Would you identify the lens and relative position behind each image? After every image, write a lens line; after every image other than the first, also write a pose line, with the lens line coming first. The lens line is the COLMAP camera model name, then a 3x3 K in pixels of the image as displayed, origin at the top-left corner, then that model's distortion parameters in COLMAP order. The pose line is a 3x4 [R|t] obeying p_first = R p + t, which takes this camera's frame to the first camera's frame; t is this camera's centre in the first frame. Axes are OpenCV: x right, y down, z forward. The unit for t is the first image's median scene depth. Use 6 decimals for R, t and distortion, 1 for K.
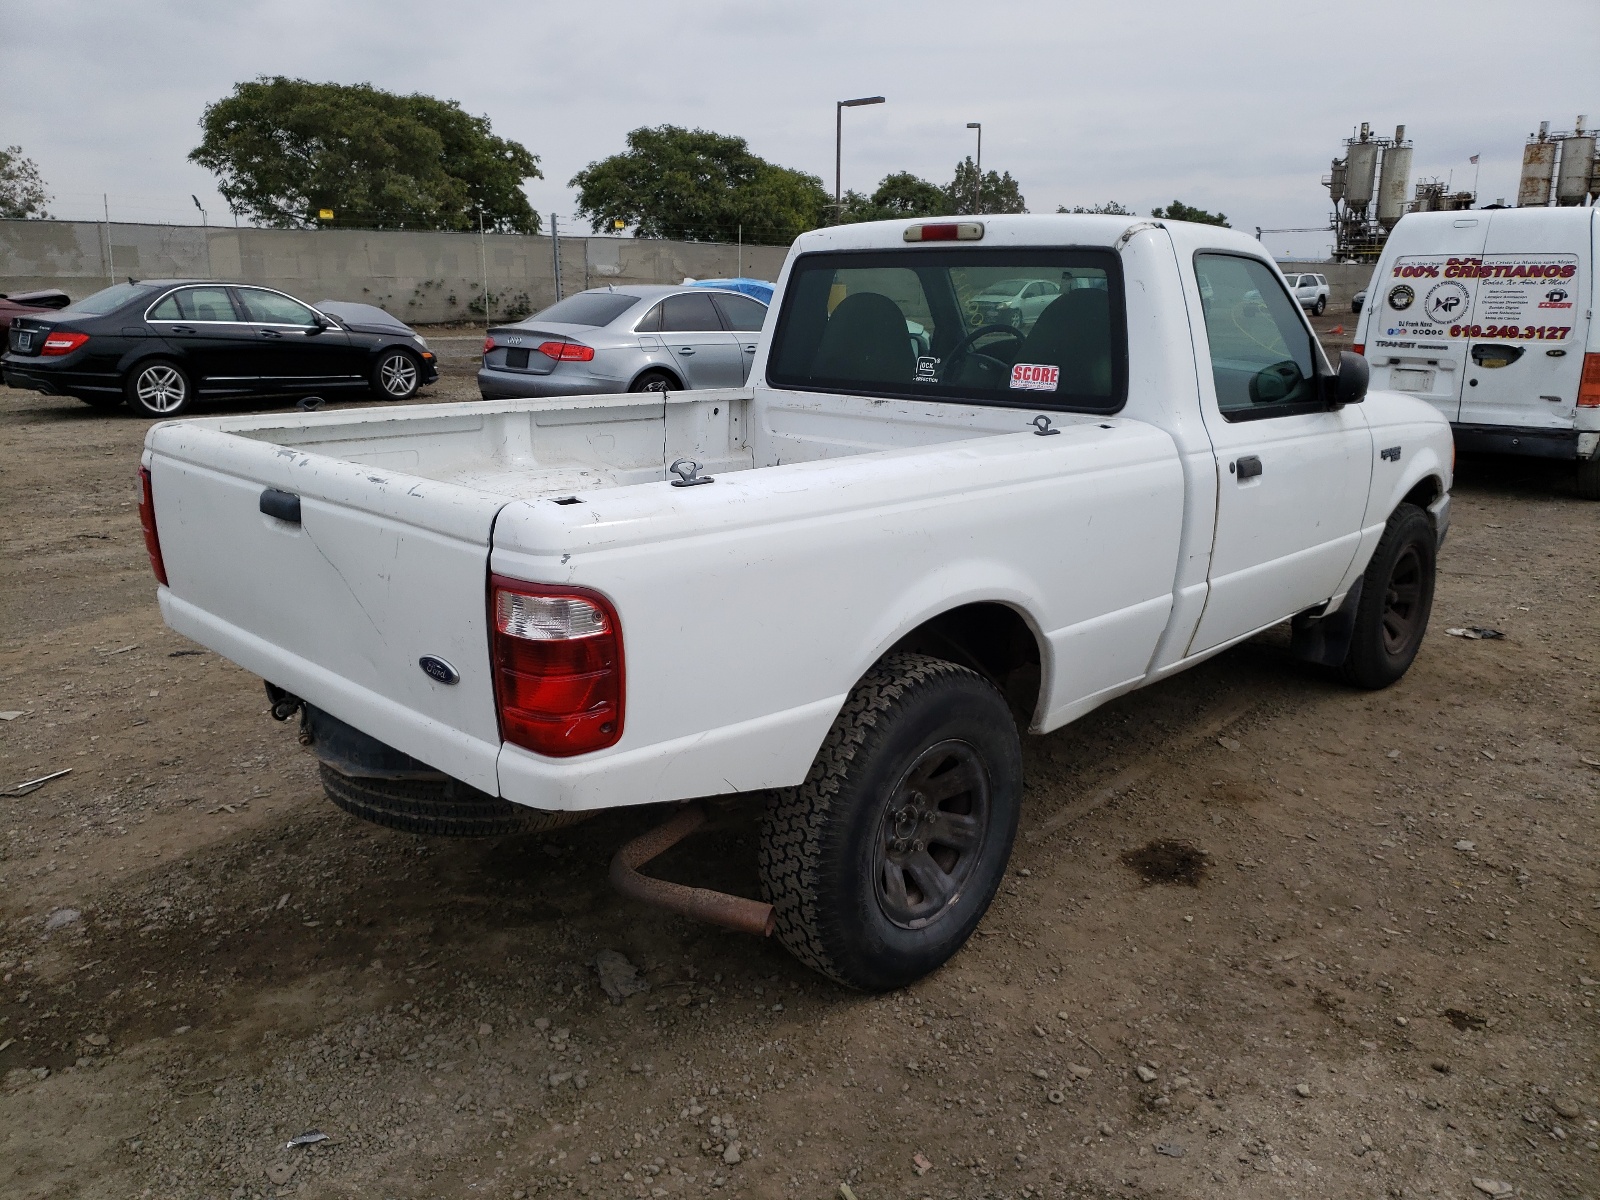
lens RADIAL K [[1230.7, 0, 817.6], [0, 1230.7, 576.7], [0, 0, 1]] dist [-0.001039, -0.003743]
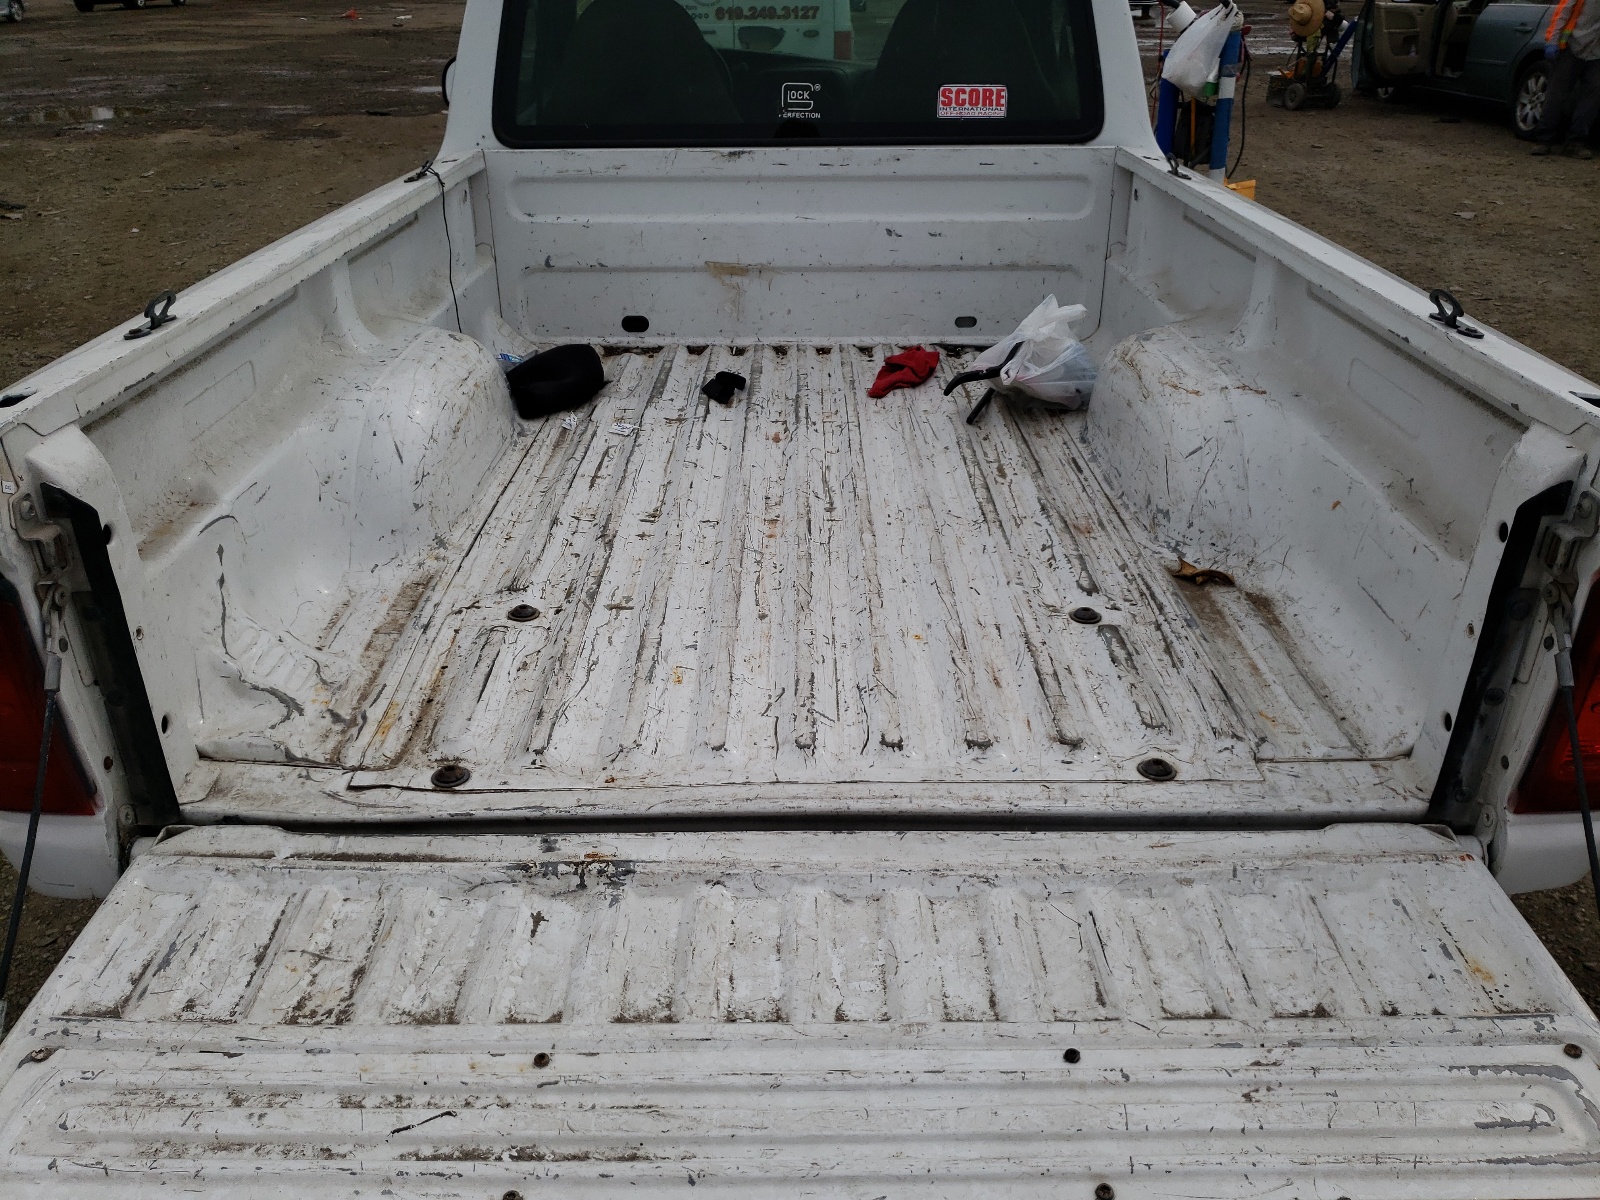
lens RADIAL K [[1230.7, 0, 817.6], [0, 1230.7, 576.7], [0, 0, 1]] dist [-0.001039, -0.003743]
pose [[0.709221, -0.320464, 0.627939, -0.419816], [0.167654, 0.941827, 0.291297, -0.104498], [-0.684760, -0.101318, 0.721691, 0.401307]]
